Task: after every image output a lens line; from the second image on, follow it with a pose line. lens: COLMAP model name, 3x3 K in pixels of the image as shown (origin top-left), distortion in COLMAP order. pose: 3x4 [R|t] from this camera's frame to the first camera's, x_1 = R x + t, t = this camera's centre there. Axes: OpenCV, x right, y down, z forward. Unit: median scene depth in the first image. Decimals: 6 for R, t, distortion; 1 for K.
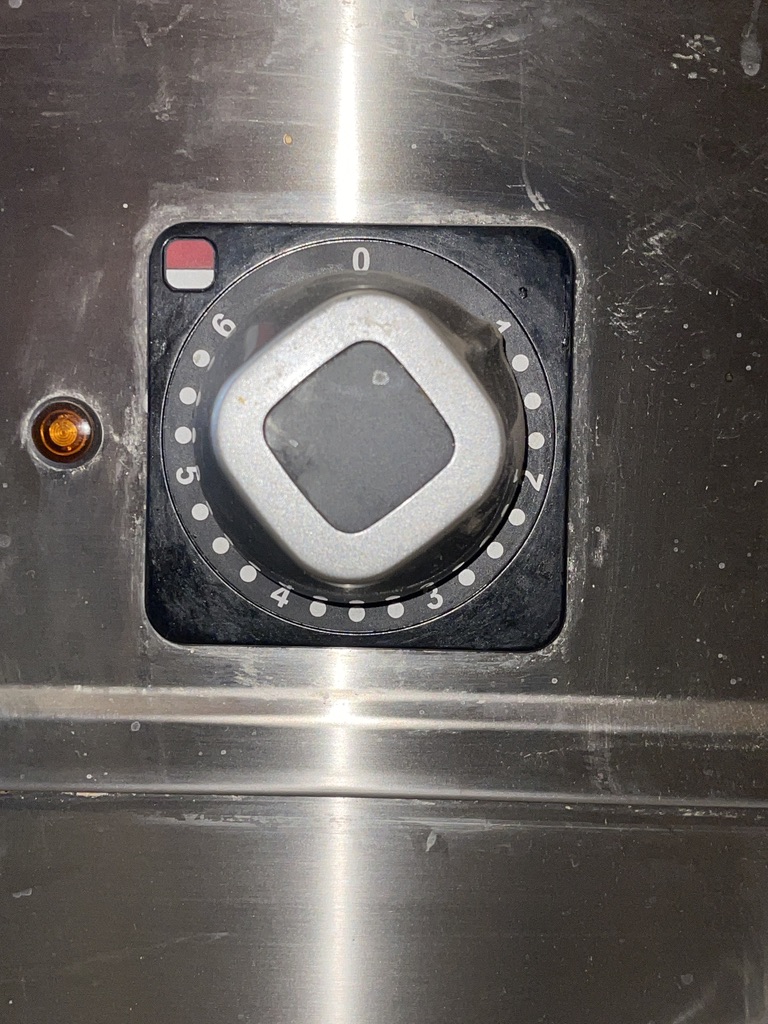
lens RADIAL K [[1565.5, 0, 384.0], [0, 1565.5, 512.0], [0, 0, 1]] dist [0.273914, -1.136187]
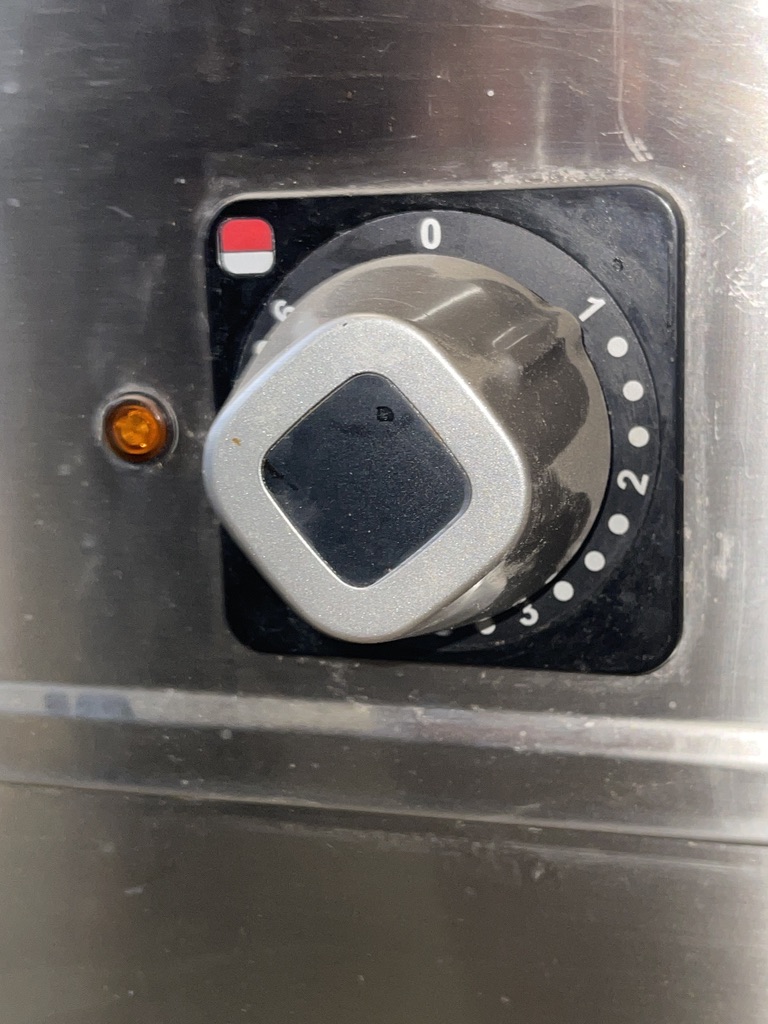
lens RADIAL K [[1565.5, 0, 384.0], [0, 1565.5, 512.0], [0, 0, 1]] dist [0.273914, -1.136187]
pose [[0.964897, 0.002830, -0.262612, 0.187621], [0.034234, 0.990055, 0.136453, -0.126087], [0.260387, -0.140654, 0.955204, 0.139410]]
